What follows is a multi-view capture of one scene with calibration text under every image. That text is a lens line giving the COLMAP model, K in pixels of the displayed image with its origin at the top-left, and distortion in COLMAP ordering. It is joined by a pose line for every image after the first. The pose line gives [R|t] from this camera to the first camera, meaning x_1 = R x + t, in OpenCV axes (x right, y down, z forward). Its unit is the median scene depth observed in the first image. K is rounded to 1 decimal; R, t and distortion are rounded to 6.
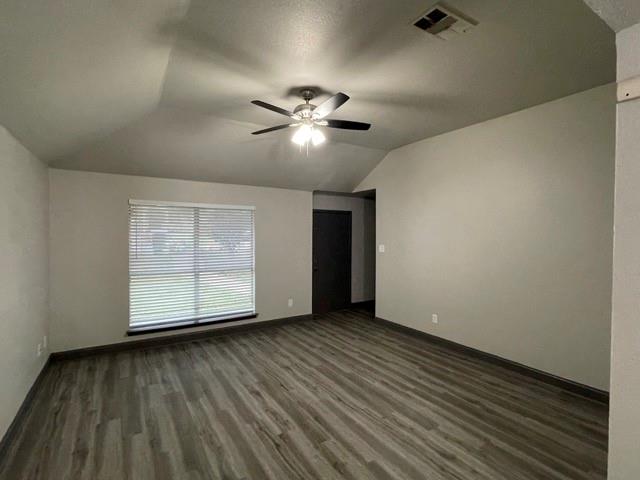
lens RADIAL K [[314.2, 0, 320.5], [0, 314.2, 236.9], [0, 0, 1]] dist [0.002724, 0.001038]
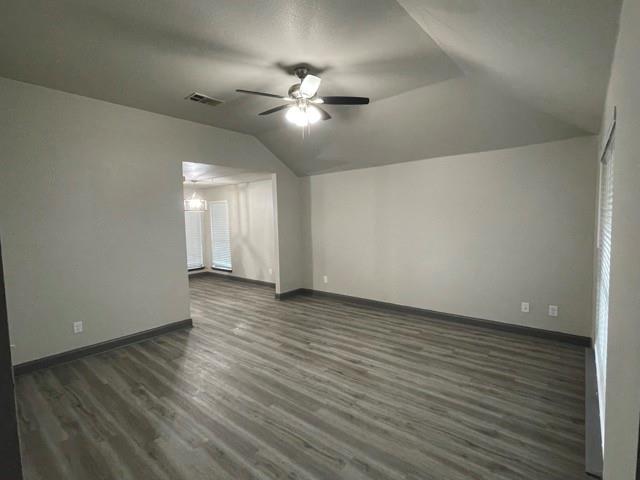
lens RADIAL K [[314.2, 0, 323.0], [0, 314.2, 240.7], [0, 0, 1]] dist [0.002724, 0.001038]
pose [[-0.952498, 0.039938, -0.301914, 0.209392], [0.017700, 0.996948, 0.076037, -0.003081], [0.304029, 0.067081, -0.950298, 1.963014]]
